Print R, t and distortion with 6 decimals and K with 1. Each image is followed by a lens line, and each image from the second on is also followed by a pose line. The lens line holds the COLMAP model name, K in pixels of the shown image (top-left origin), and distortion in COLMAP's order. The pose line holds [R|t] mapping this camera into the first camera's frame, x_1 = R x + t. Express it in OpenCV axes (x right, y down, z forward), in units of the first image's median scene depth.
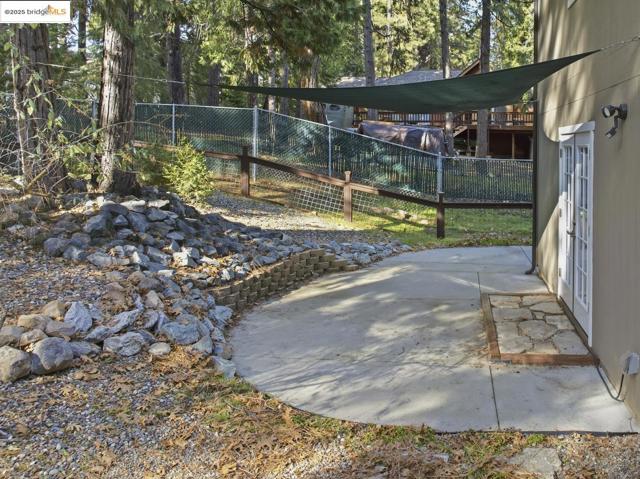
lens RADIAL K [[438.1, 0, 322.6], [0, 438.1, 230.5], [0, 0, 1]] dist [-0.044858, 0.004091]
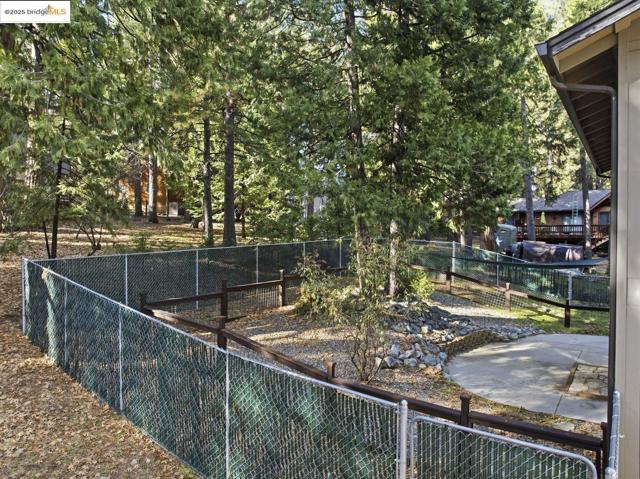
lens RADIAL K [[438.1, 0, 322.6], [0, 438.1, 230.5], [0, 0, 1]] dist [-0.044858, 0.004091]
pose [[0.922484, 0.025541, -0.385189, 0.045455], [-0.066357, 0.993448, -0.093043, -0.172019], [0.380289, 0.111391, 0.918135, -1.156844]]
